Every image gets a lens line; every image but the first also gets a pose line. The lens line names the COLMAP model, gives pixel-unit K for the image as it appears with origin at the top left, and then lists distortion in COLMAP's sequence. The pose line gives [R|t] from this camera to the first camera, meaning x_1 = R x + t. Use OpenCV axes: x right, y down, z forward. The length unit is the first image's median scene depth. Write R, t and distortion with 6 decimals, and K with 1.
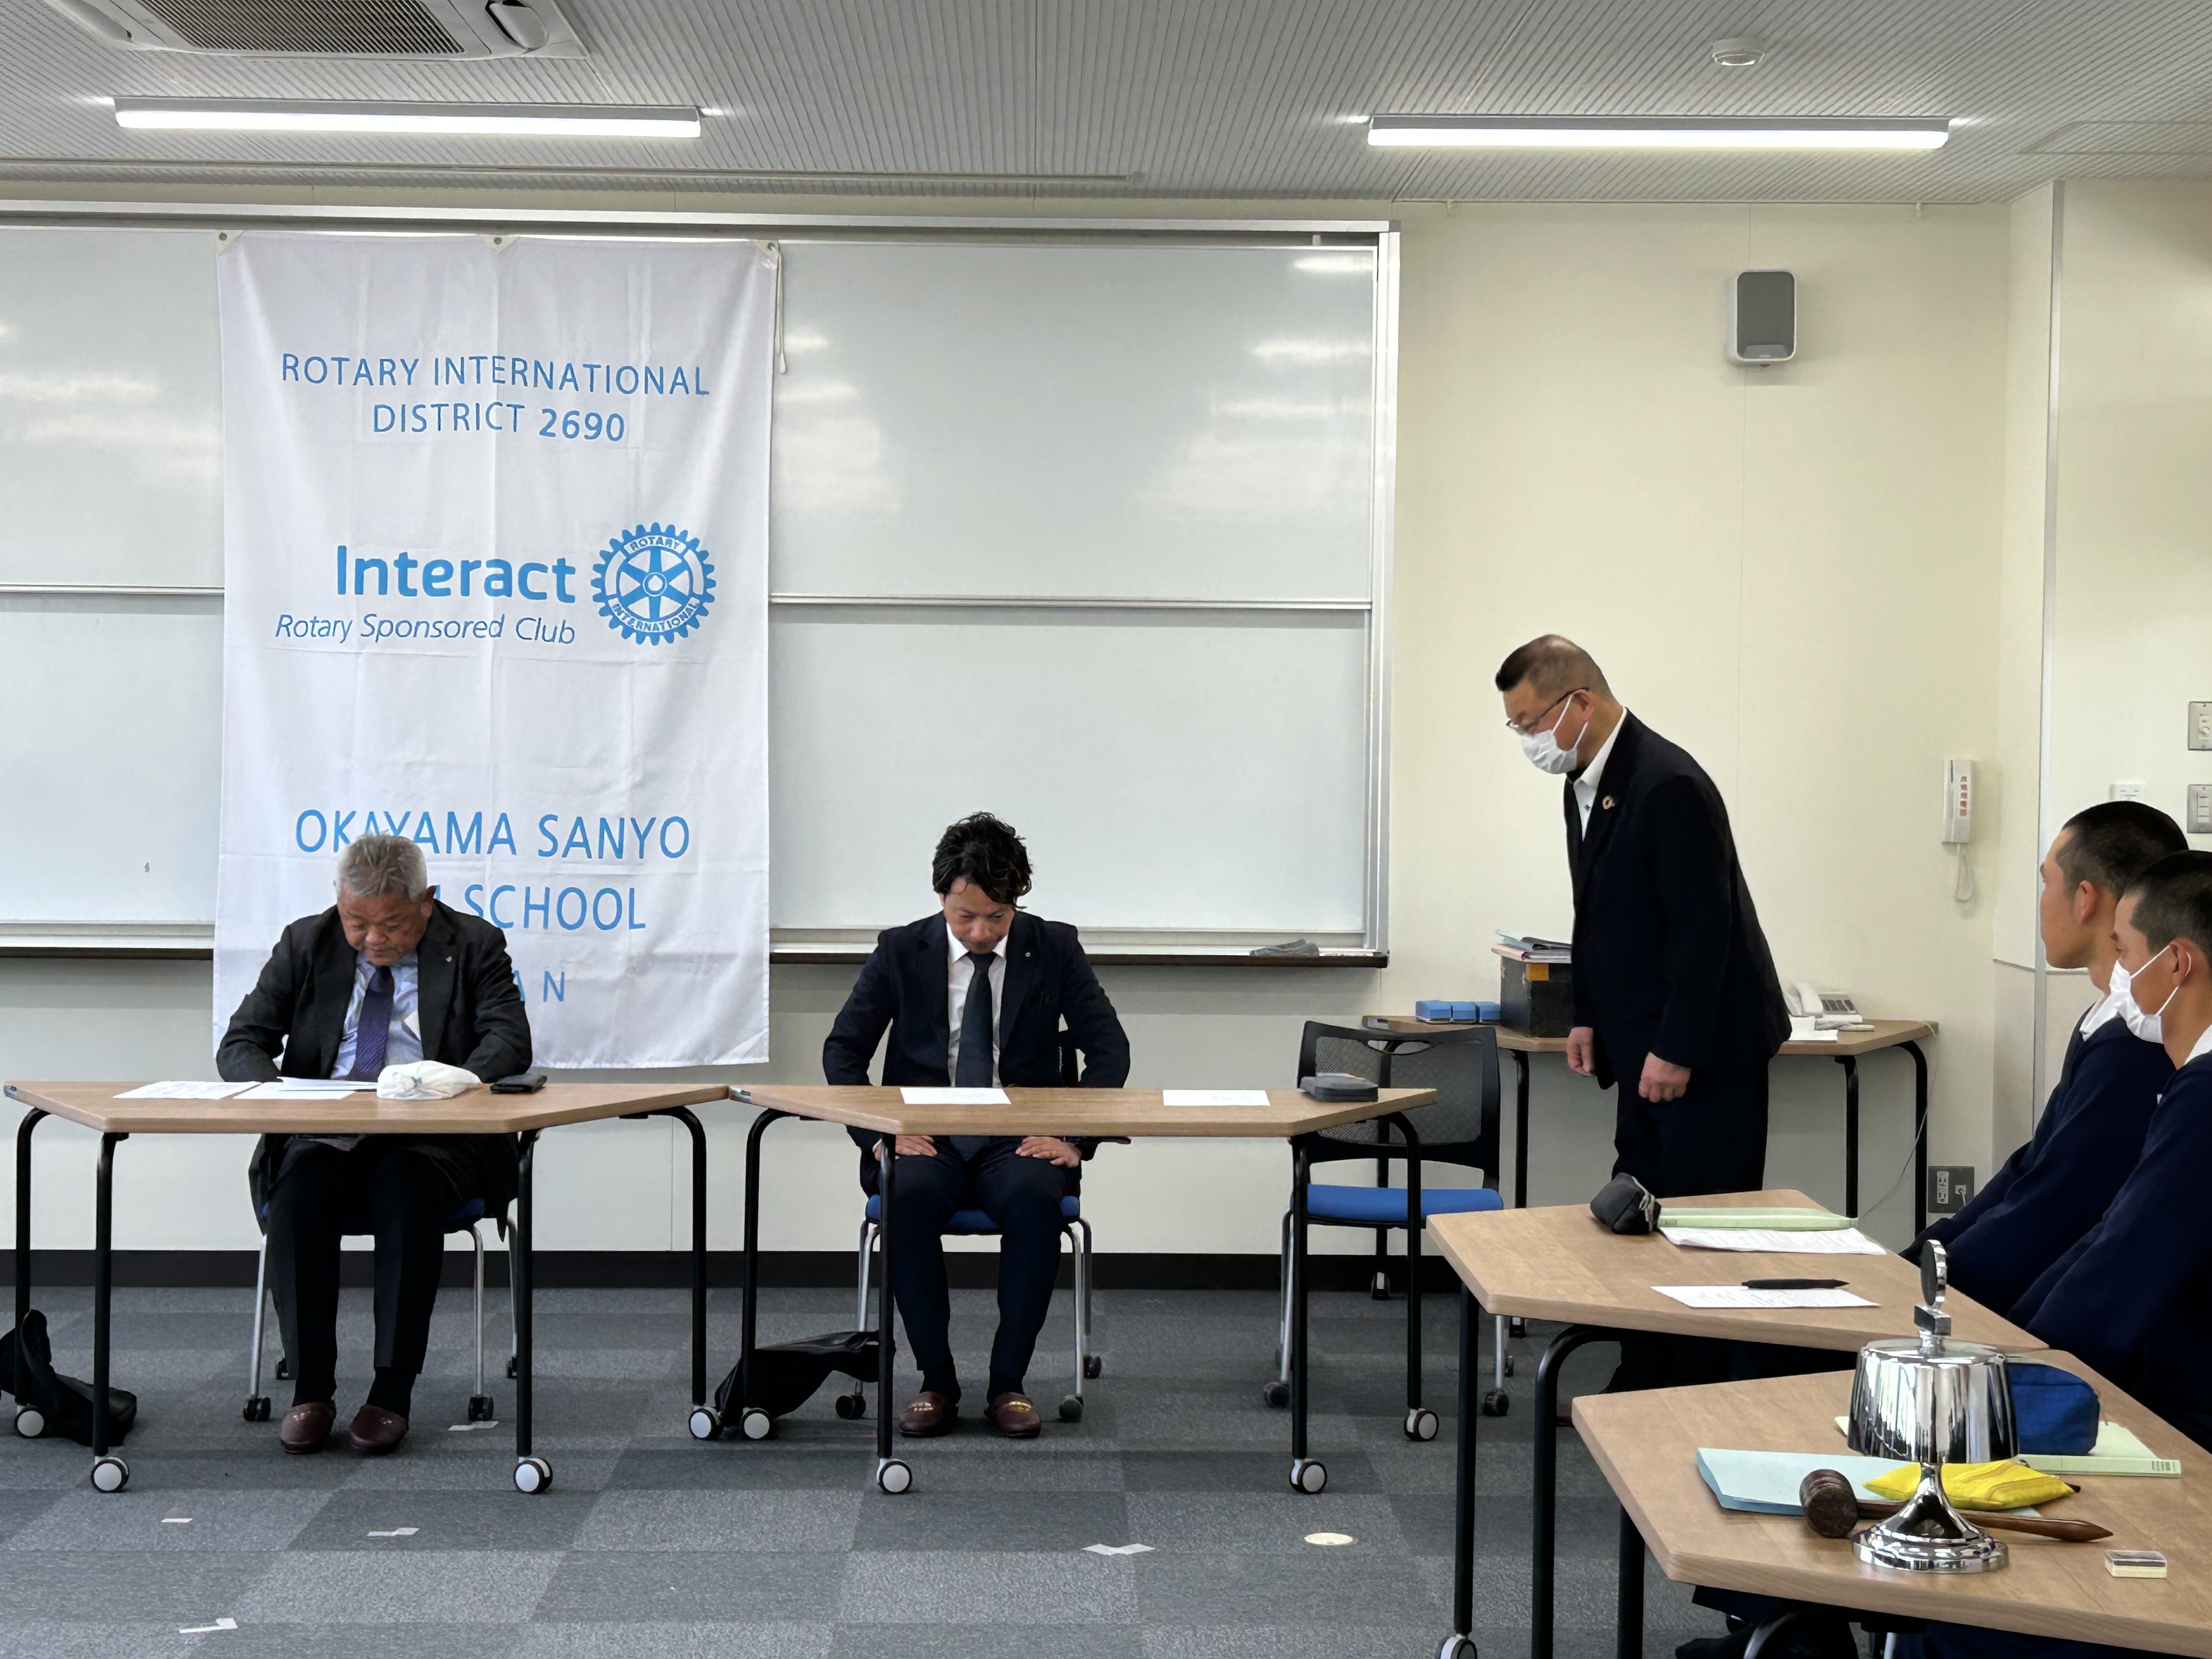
lens RADIAL K [[3629.5, 0, 1097.3], [0, 3629.5, 873.2], [0, 0, 1]] dist [0.085696, 0.000000]
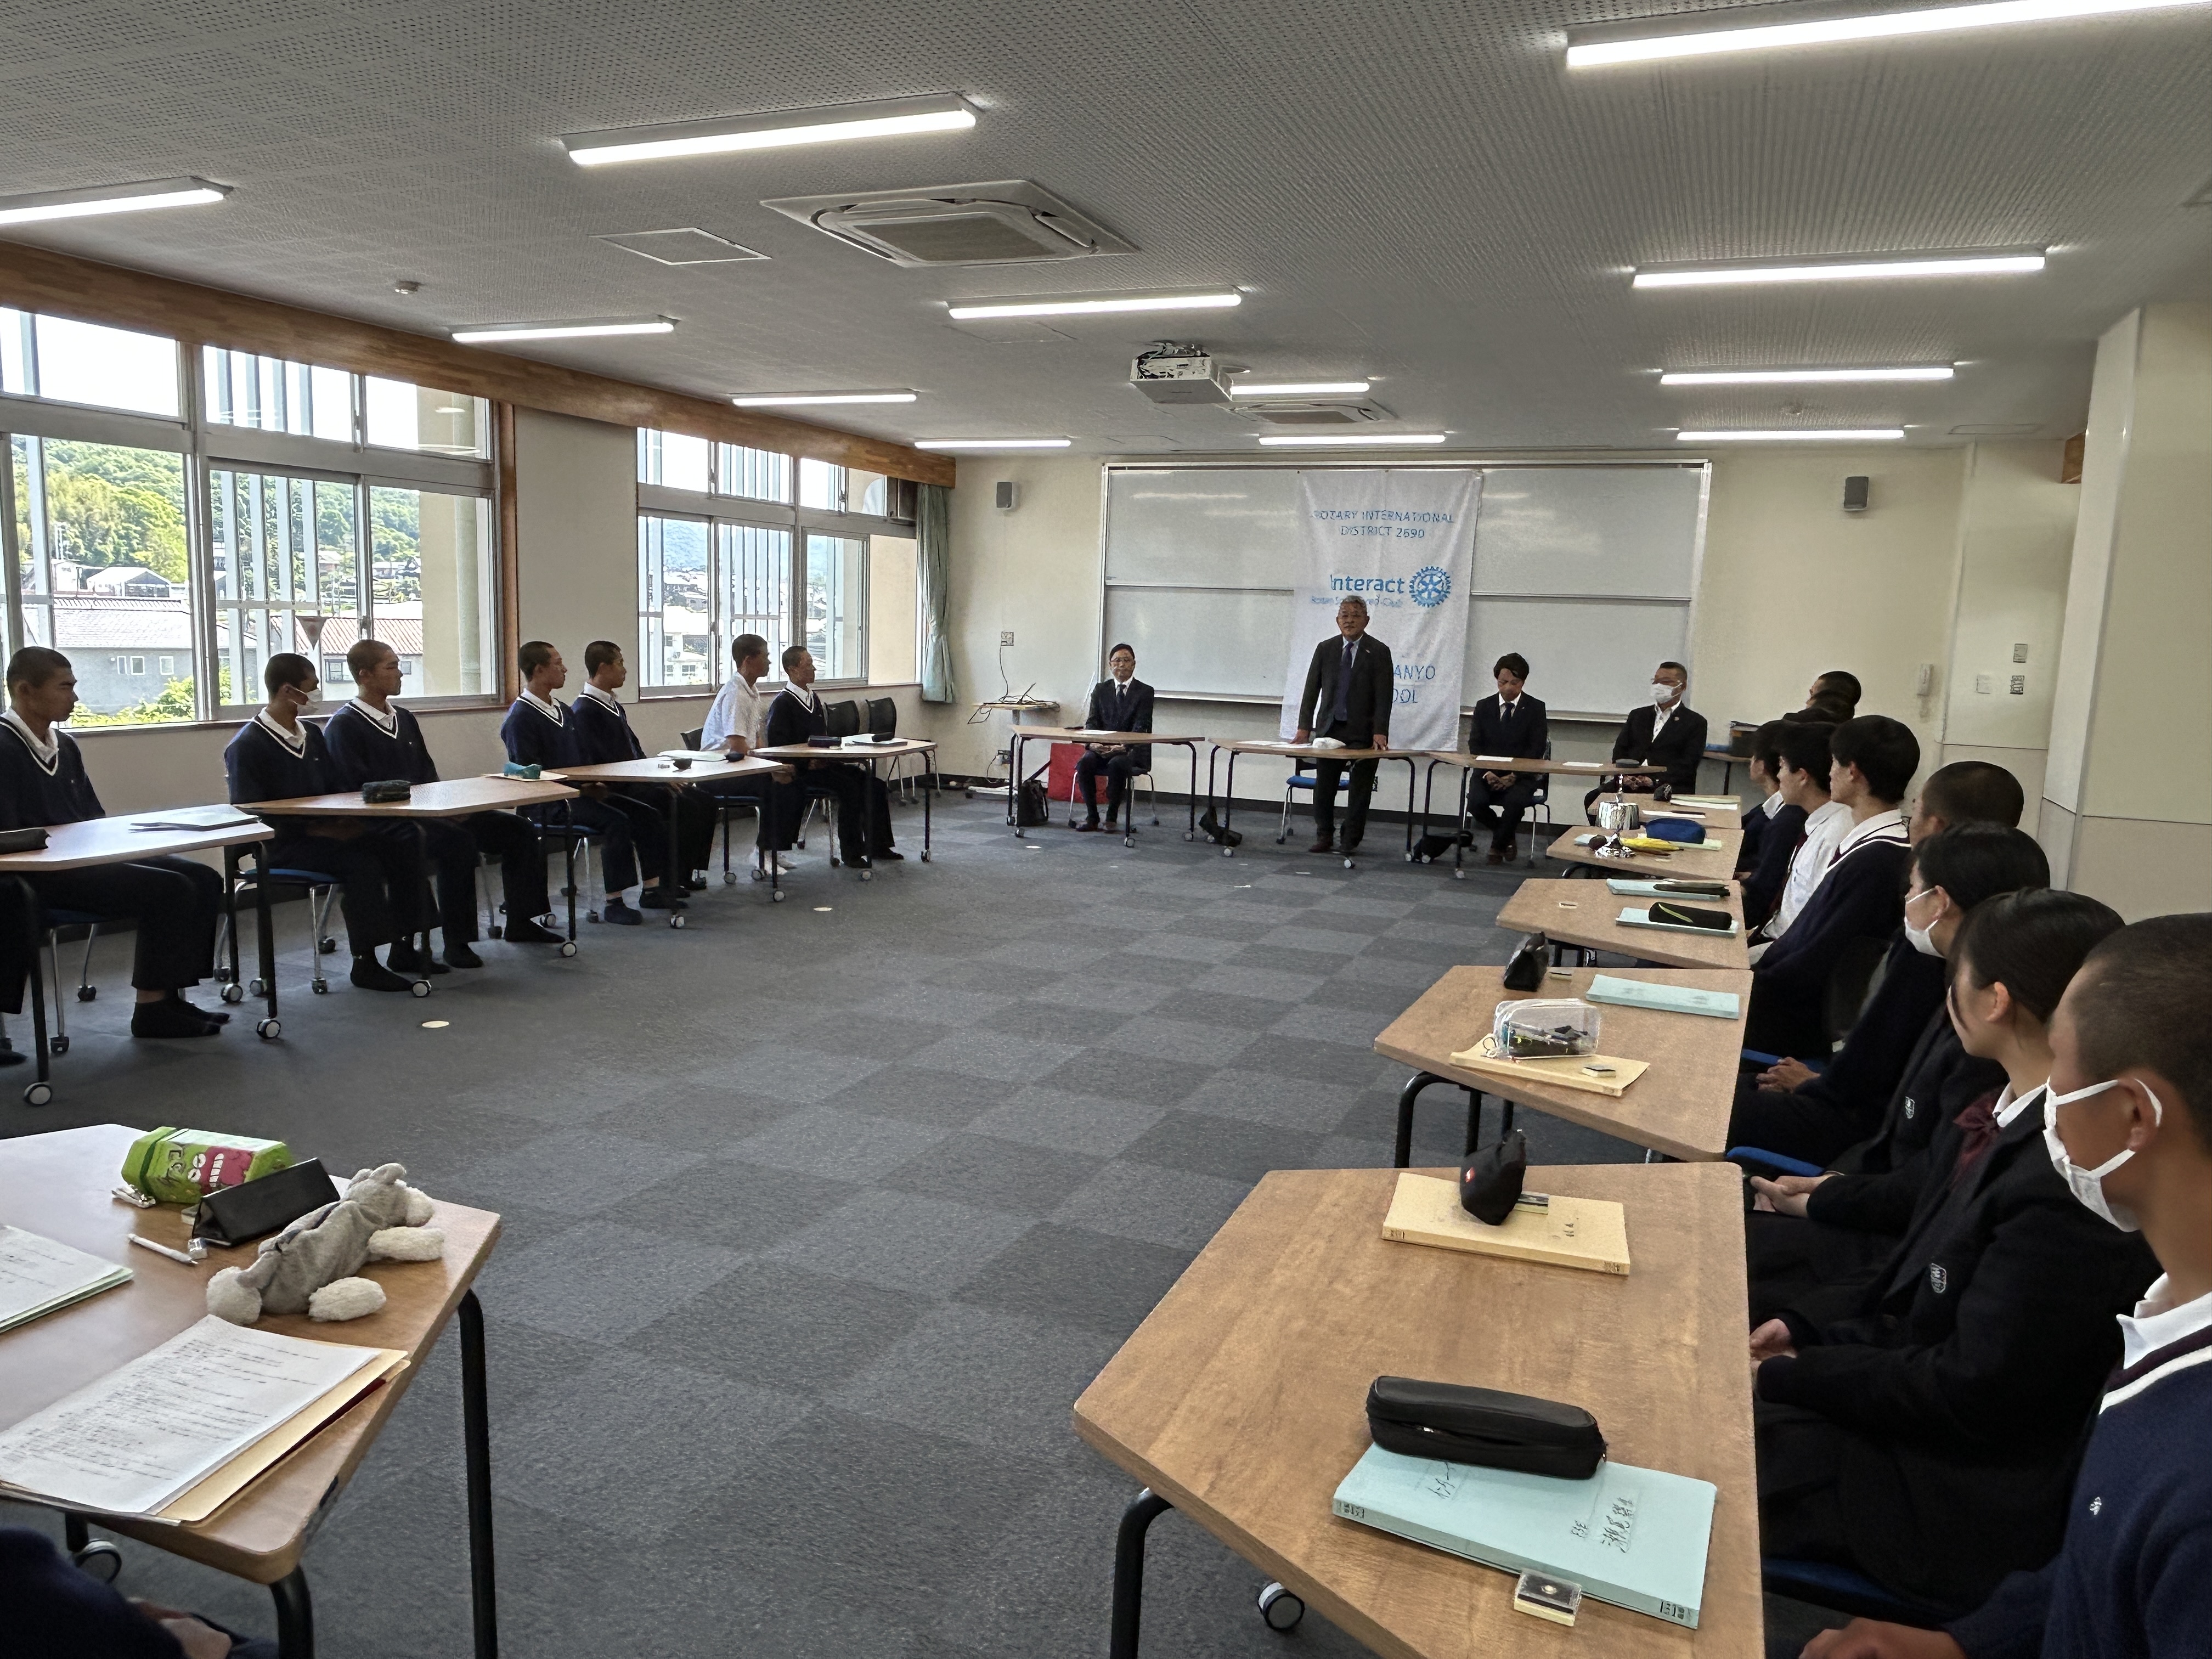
lens RADIAL K [[1538.3, 0, 1112.4], [0, 1538.3, 830.9], [0, 0, 1]] dist [0.009194, -0.012572]
pose [[0.920356, 0.077316, -0.383363, 0.137676], [-0.044277, 0.994560, 0.094282, 0.011261], [0.388567, -0.069799, 0.918773, -0.273814]]
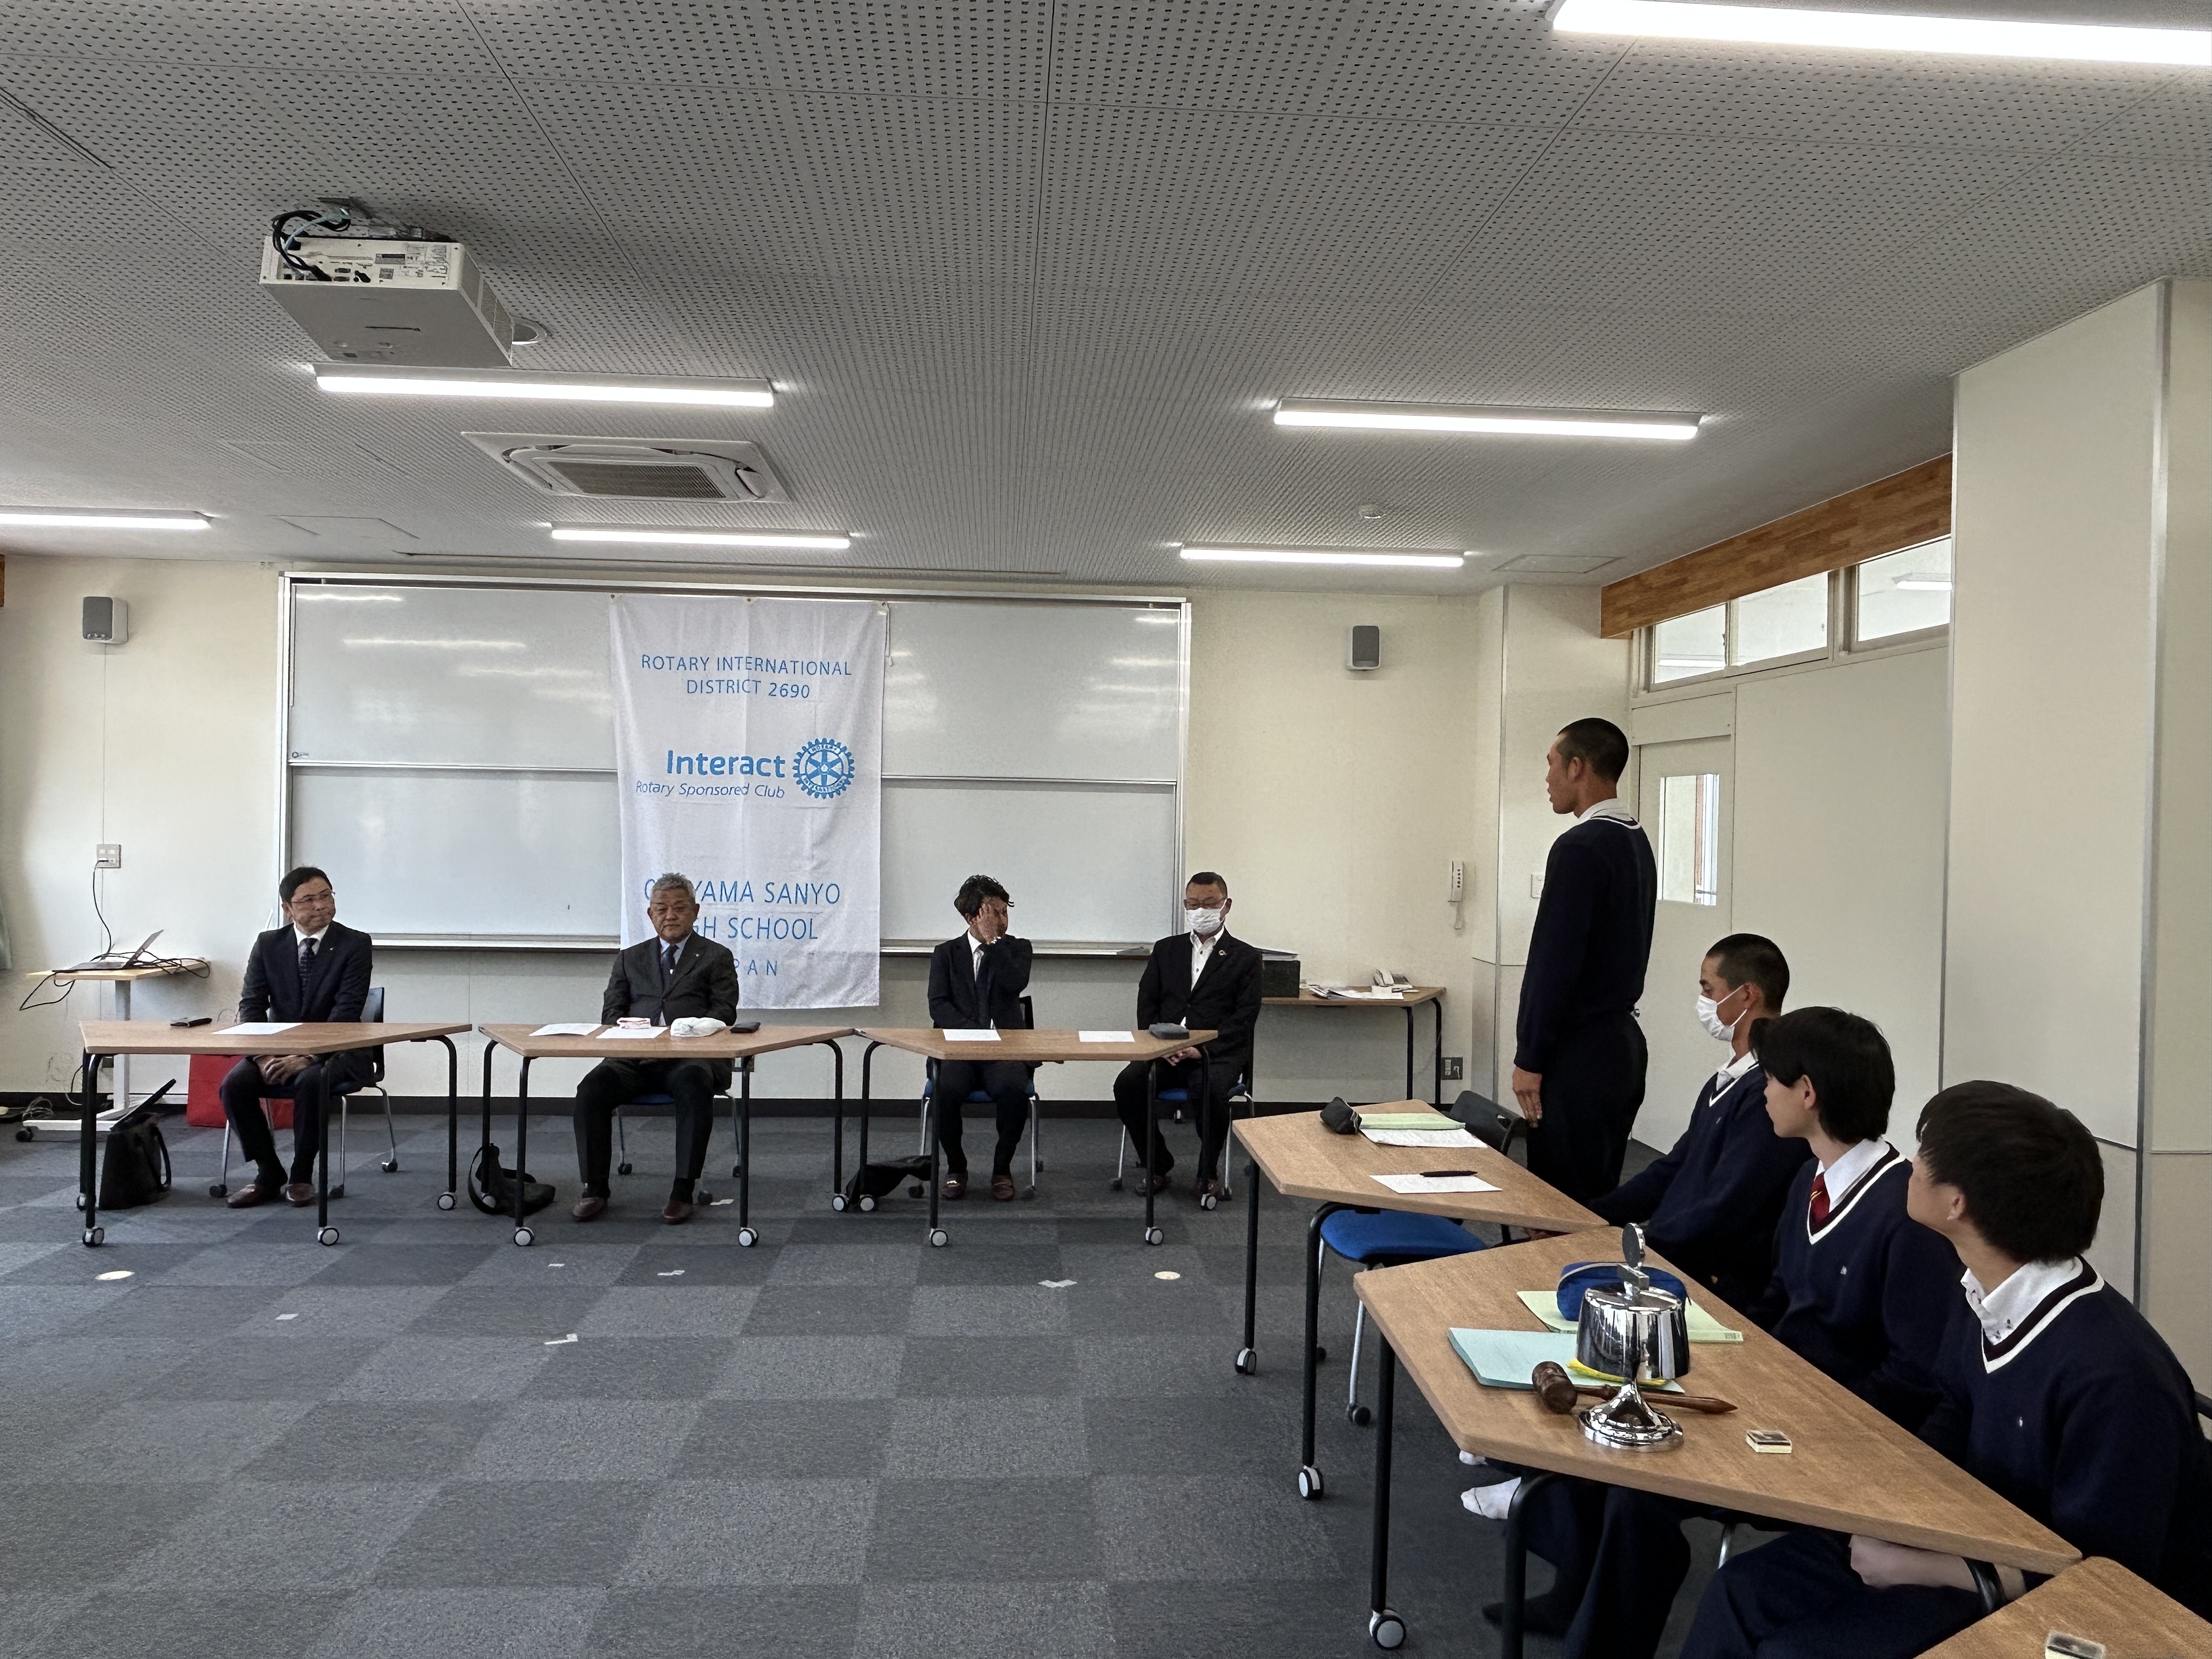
lens RADIAL K [[1538.3, 0, 1105.2], [0, 1538.3, 833.5], [0, 0, 1]] dist [0.009194, -0.012572]
pose [[0.998639, 0.009602, 0.051256, -0.009206], [-0.007740, 0.999308, -0.036393, -0.013812], [-0.051570, 0.035946, 0.998022, 0.139369]]
